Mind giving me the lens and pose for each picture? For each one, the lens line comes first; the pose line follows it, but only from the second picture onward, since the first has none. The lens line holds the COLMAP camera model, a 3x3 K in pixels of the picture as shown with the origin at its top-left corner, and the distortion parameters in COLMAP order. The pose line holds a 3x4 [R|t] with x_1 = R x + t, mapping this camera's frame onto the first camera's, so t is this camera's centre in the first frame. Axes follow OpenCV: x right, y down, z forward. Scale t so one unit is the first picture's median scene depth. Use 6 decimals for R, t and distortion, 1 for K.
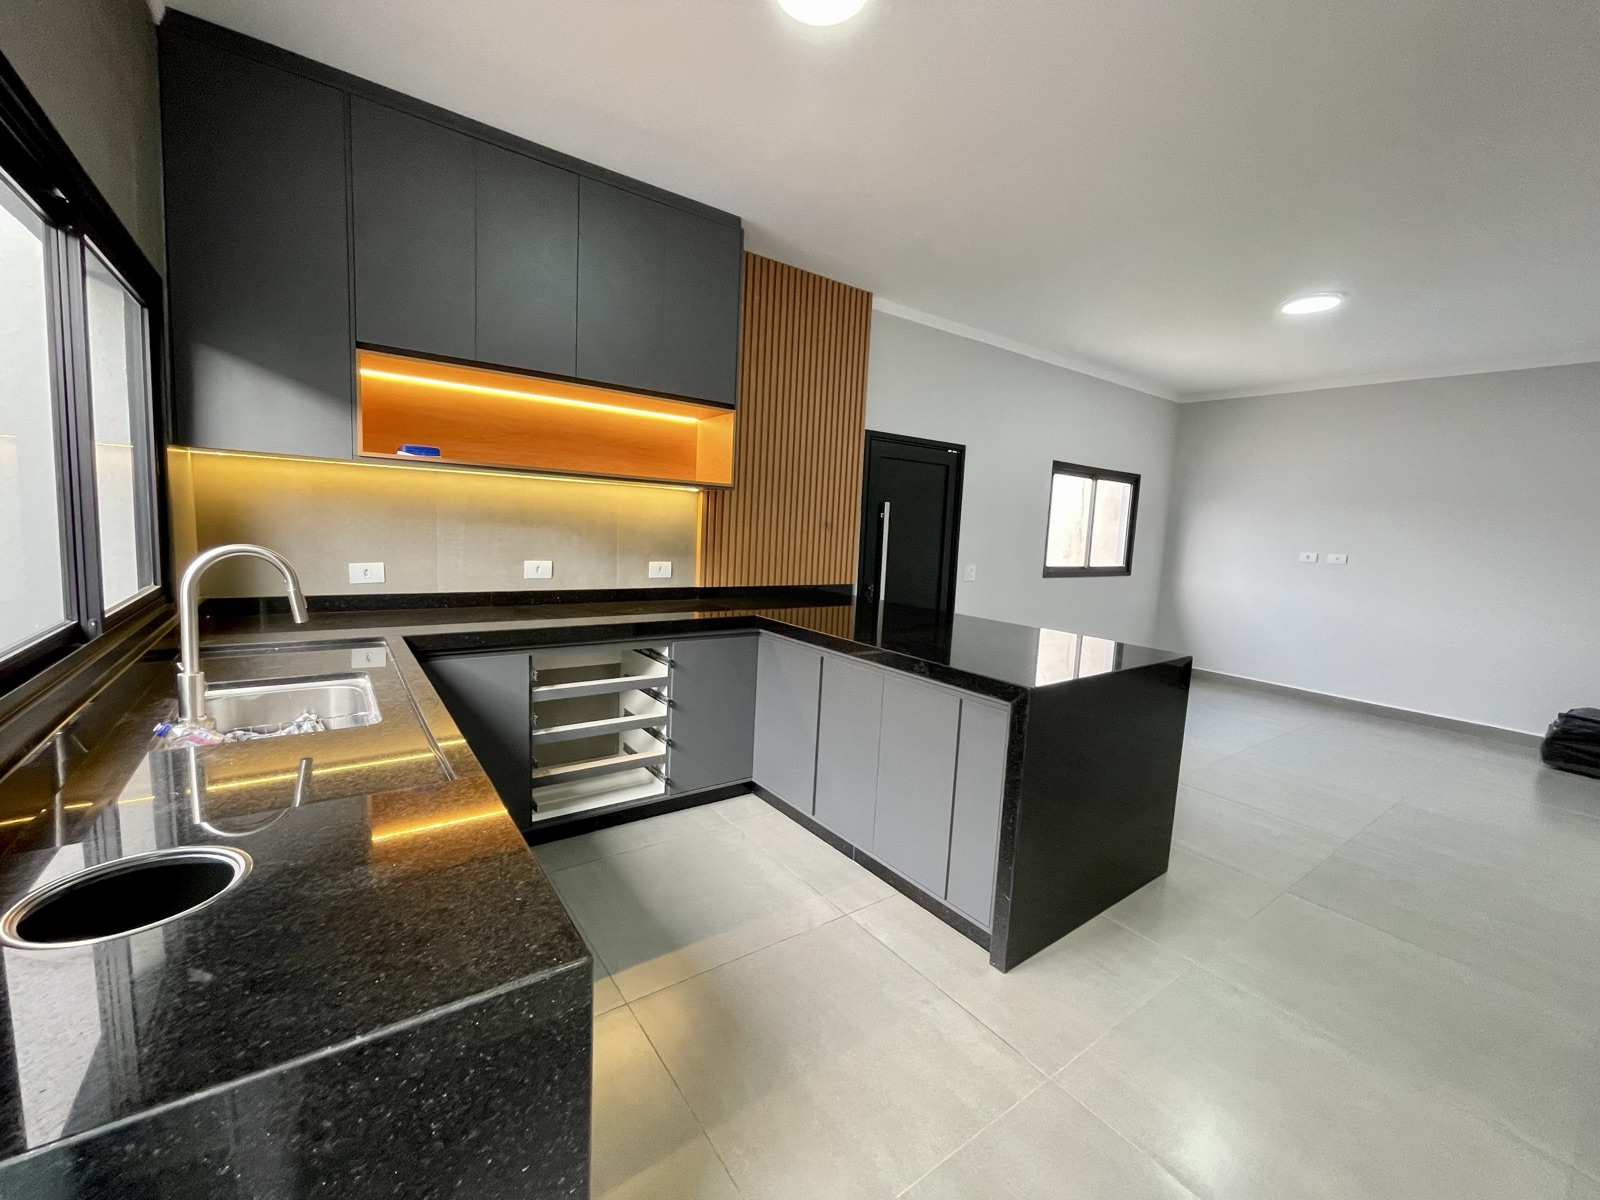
lens RADIAL K [[661.0, 0, 802.4], [0, 661.0, 592.4], [0, 0, 1]] dist [-0.000863, -0.000114]
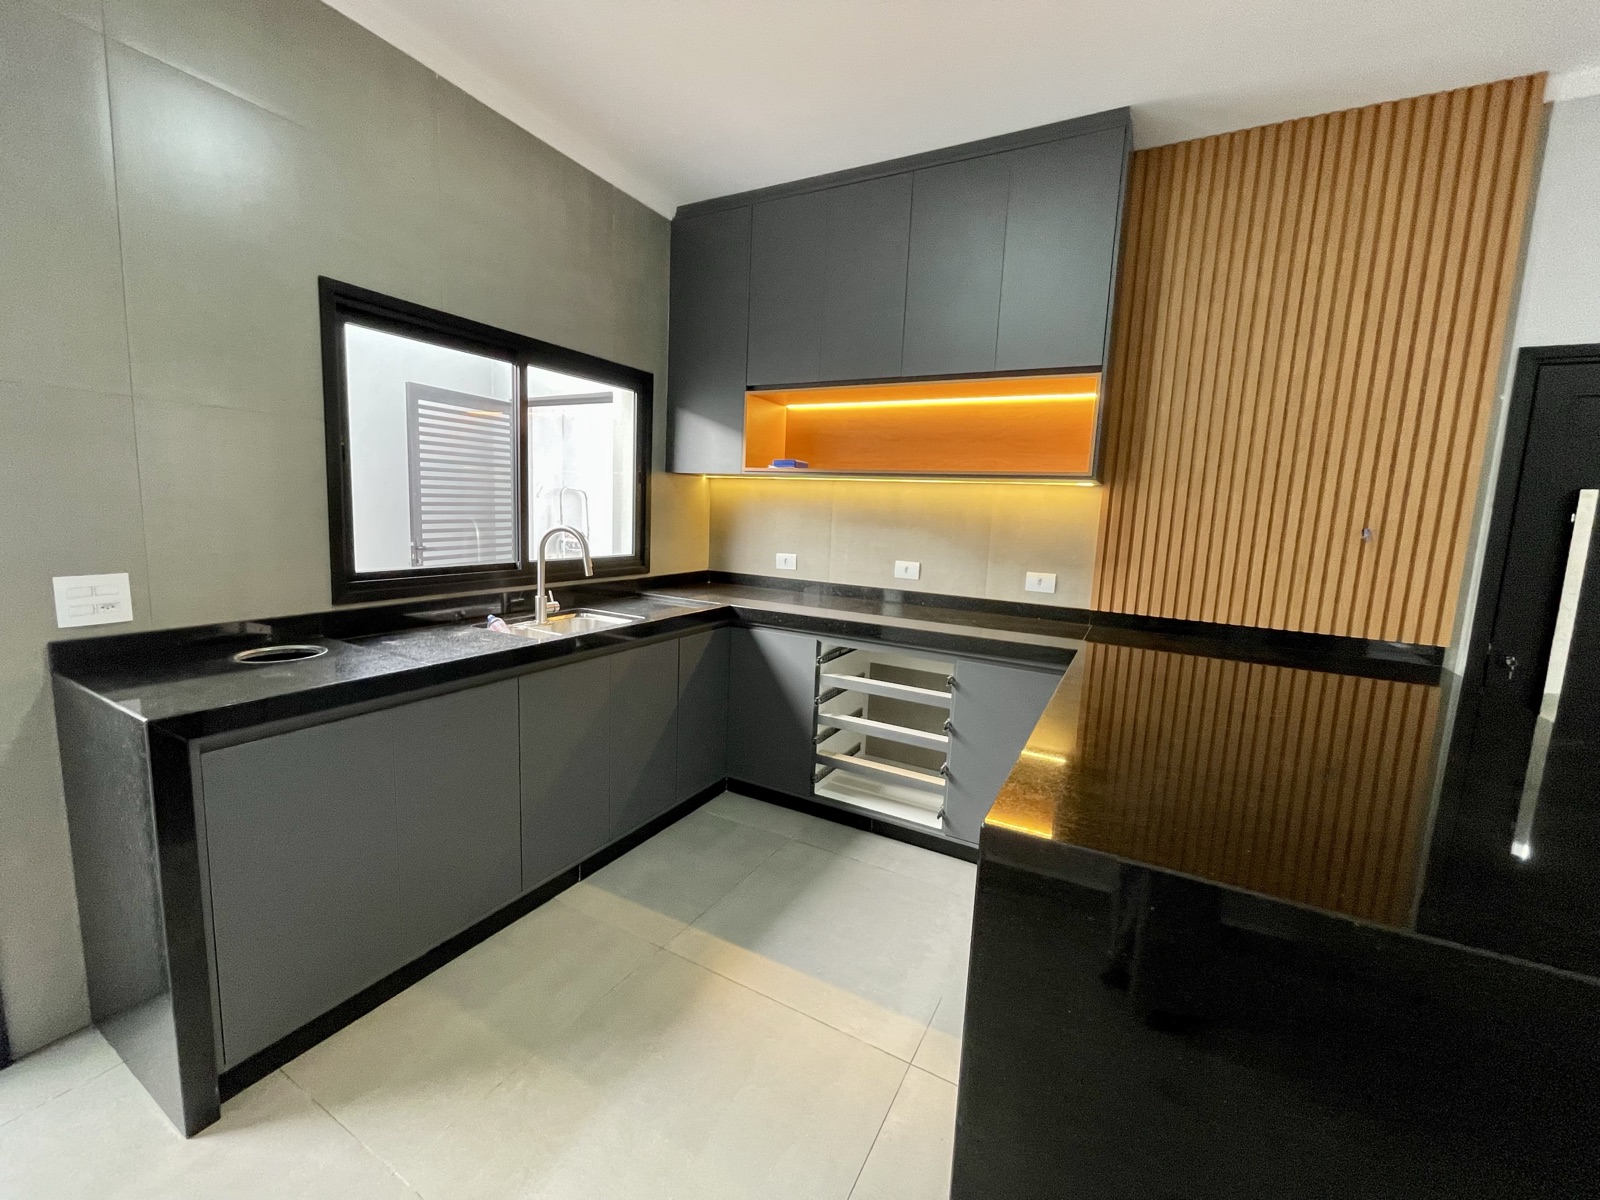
lens RADIAL K [[661.0, 0, 802.4], [0, 661.0, 592.4], [0, 0, 1]] dist [-0.000863, -0.000114]
pose [[0.410846, 0.087522, -0.907494, 0.409801], [-0.121320, 0.991778, 0.040726, -0.019088], [0.903597, 0.093365, 0.418086, 0.369800]]
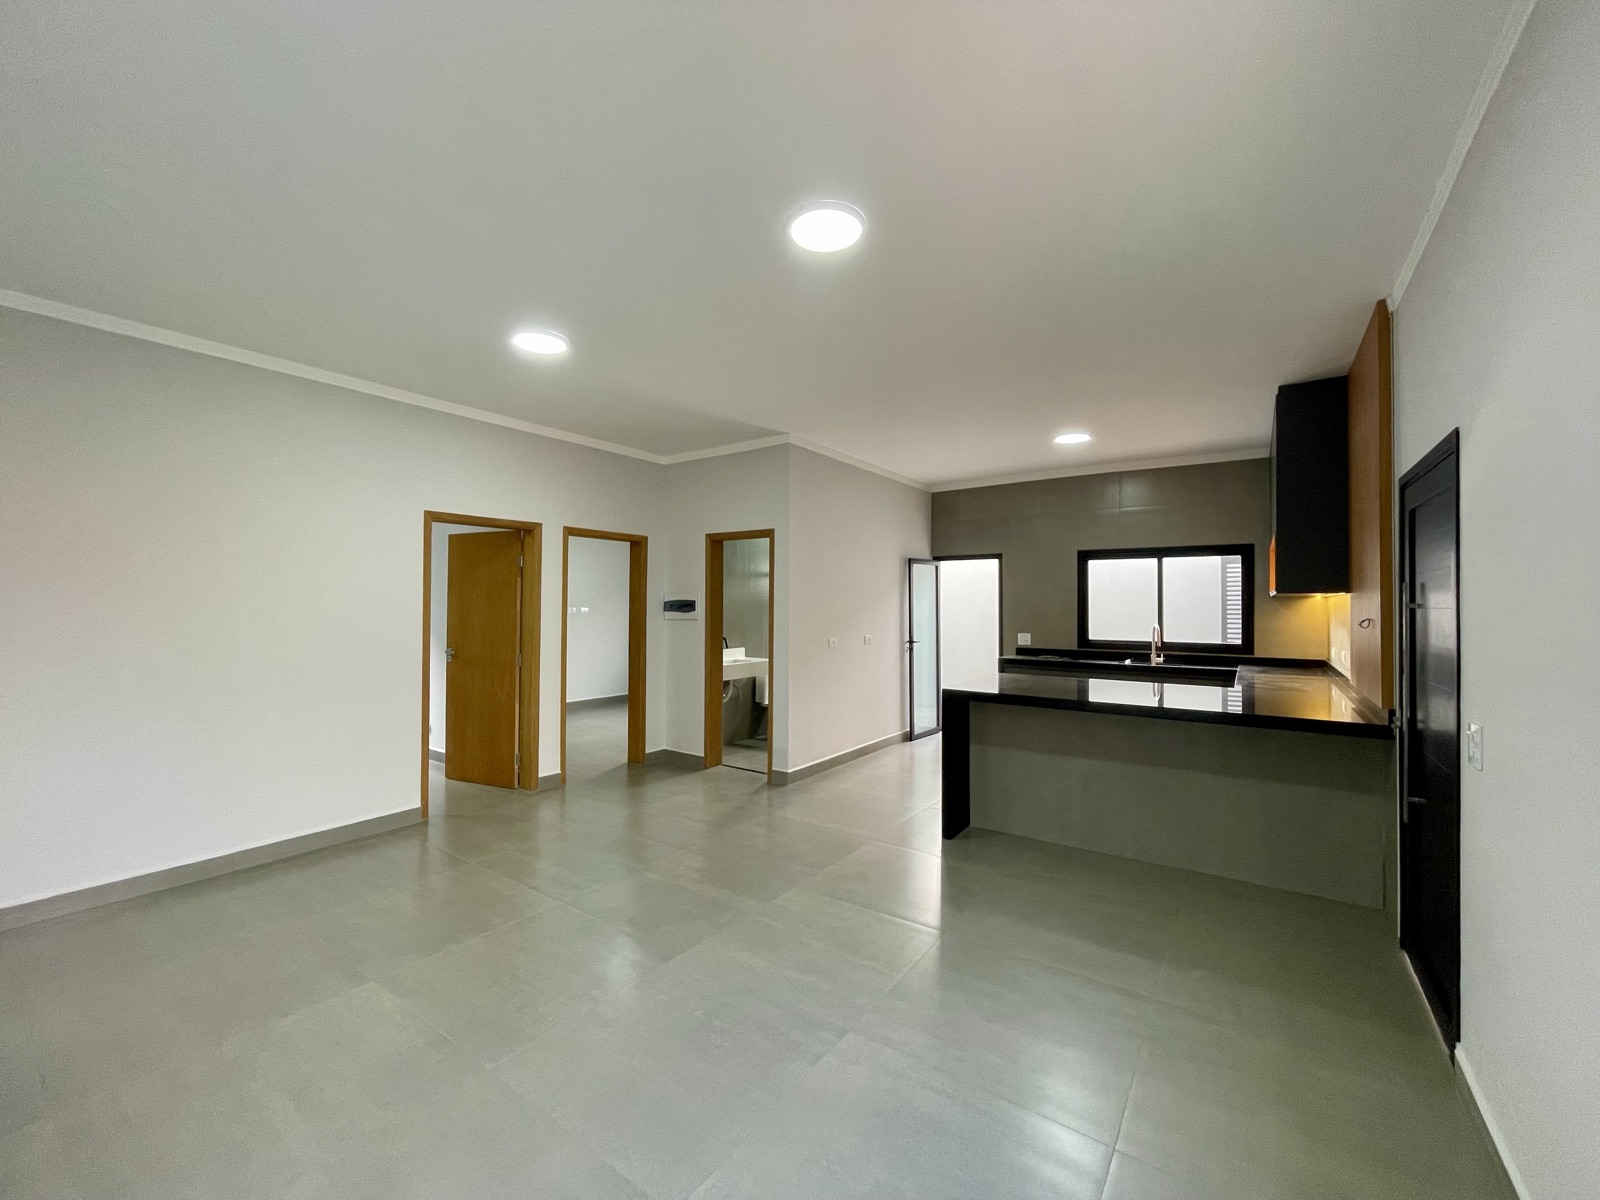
lens RADIAL K [[661.0, 0, 802.4], [0, 661.0, 592.4], [0, 0, 1]] dist [-0.000863, -0.000114]
pose [[-0.946975, -0.059616, -0.315728, 1.036851], [-0.086281, 0.993727, 0.071150, -0.153859], [0.309506, 0.094619, -0.946178, 1.730681]]
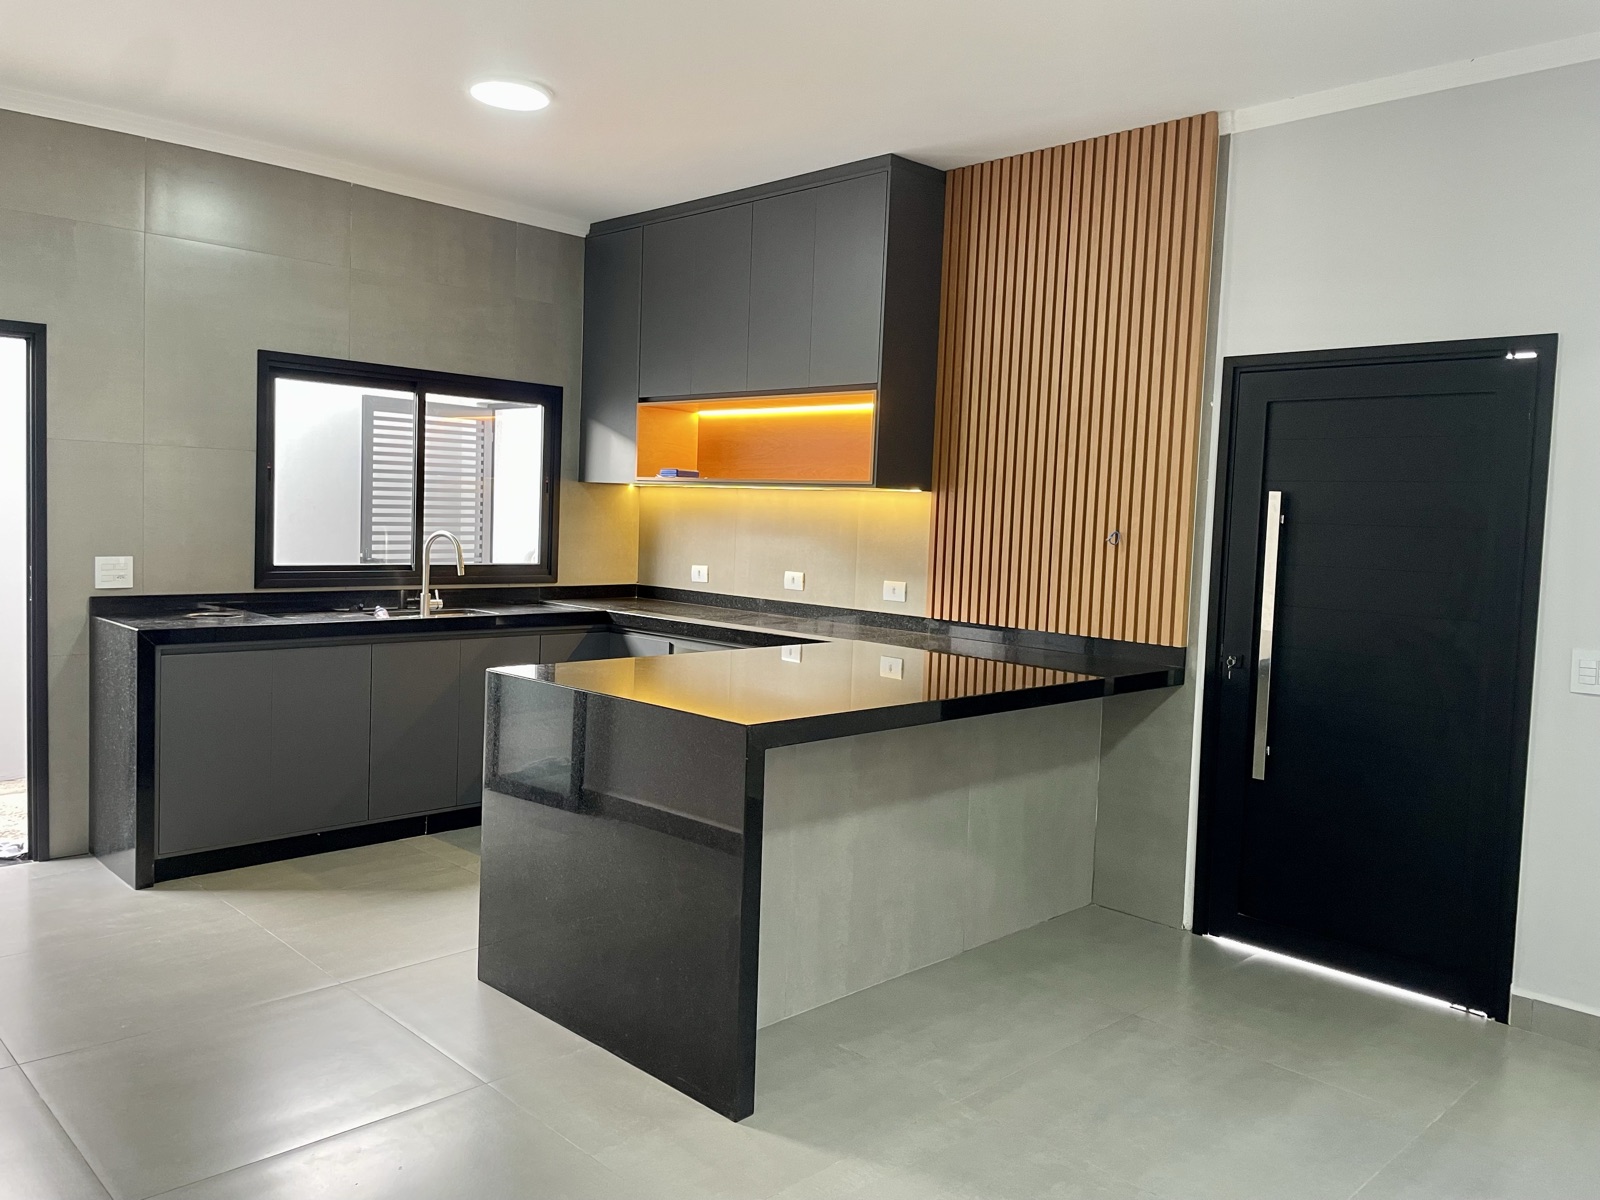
lens RADIAL K [[1210.1, 0, 803.7], [0, 1210.1, 586.1], [0, 0, 1]] dist [0.119453, -0.168330]
pose [[0.139723, 0.017337, -0.990039, 1.212850], [-0.137099, 0.990555, -0.002003, -0.021362], [0.980654, 0.136013, 0.140780, 0.661905]]
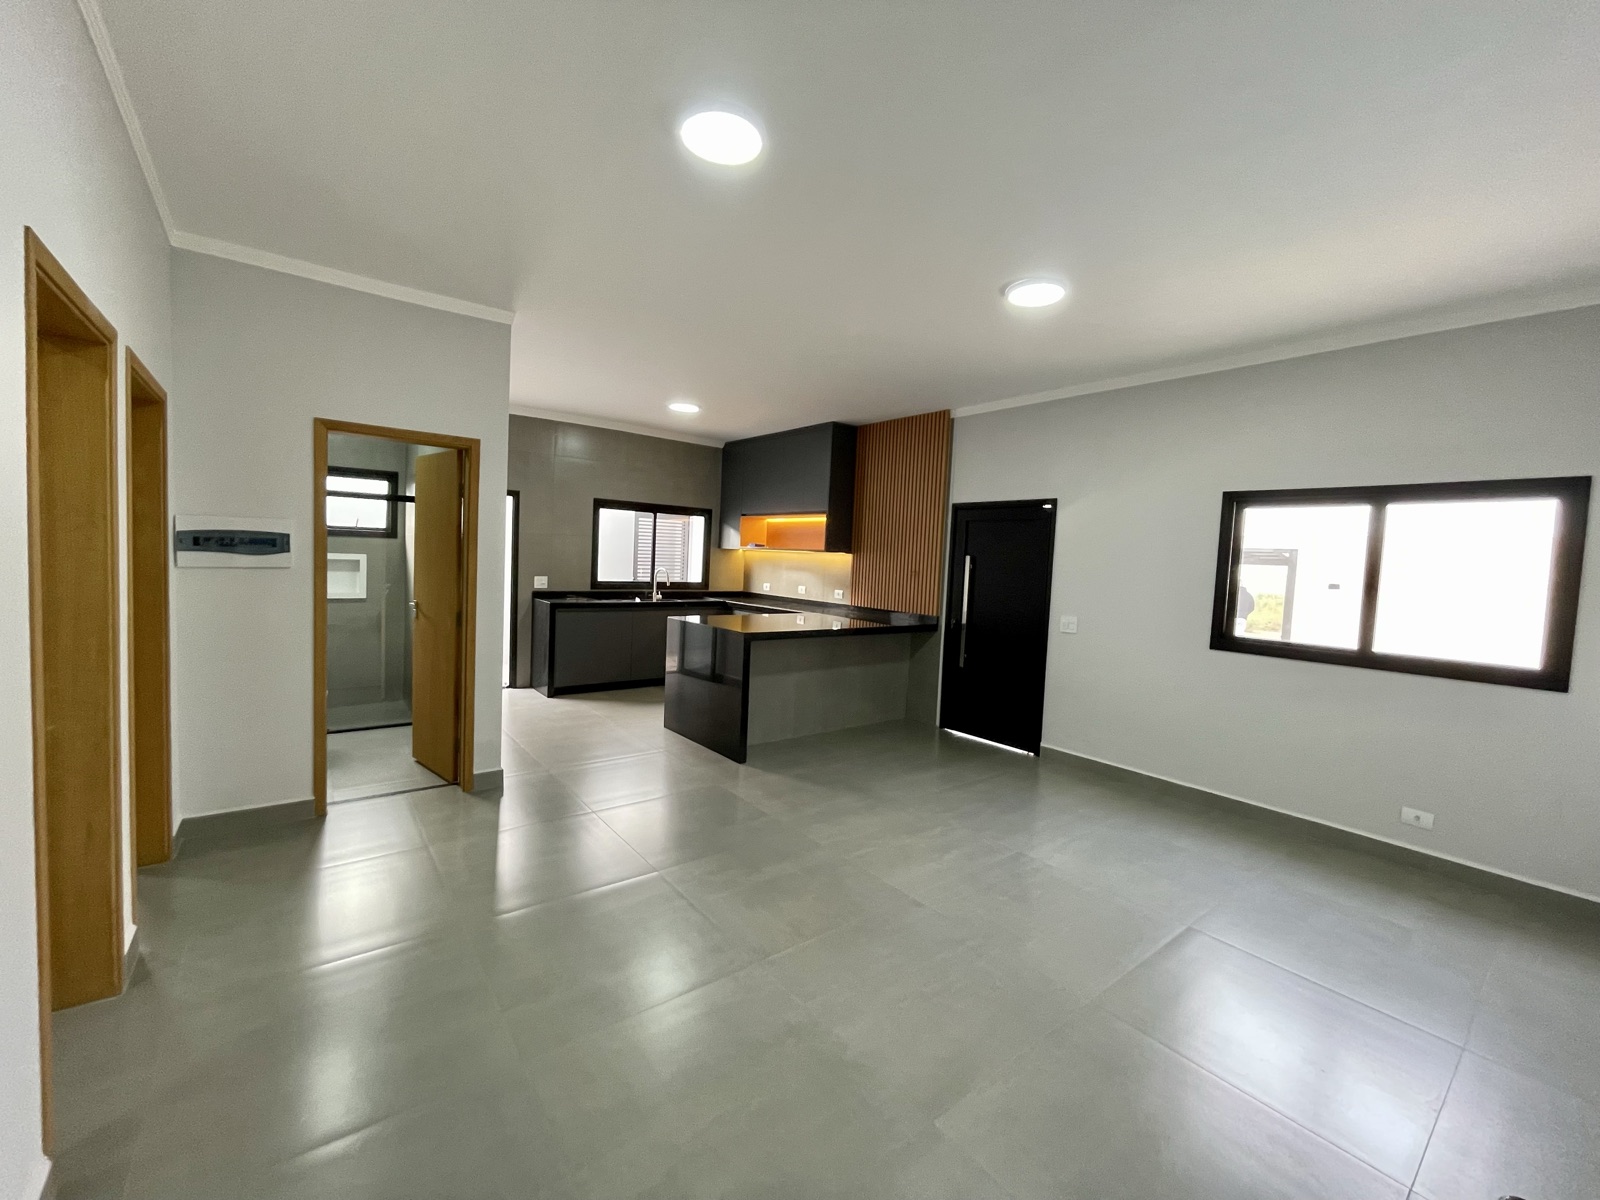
lens RADIAL K [[650.0, 0, 803.8], [0, 650.0, 595.8], [0, 0, 1]] dist [-0.001557, -0.000017]
pose [[0.033311, 0.012106, -0.999372, 1.686675], [-0.151921, 0.988369, 0.006909, -0.026730], [0.987831, 0.151595, 0.034763, 0.807188]]
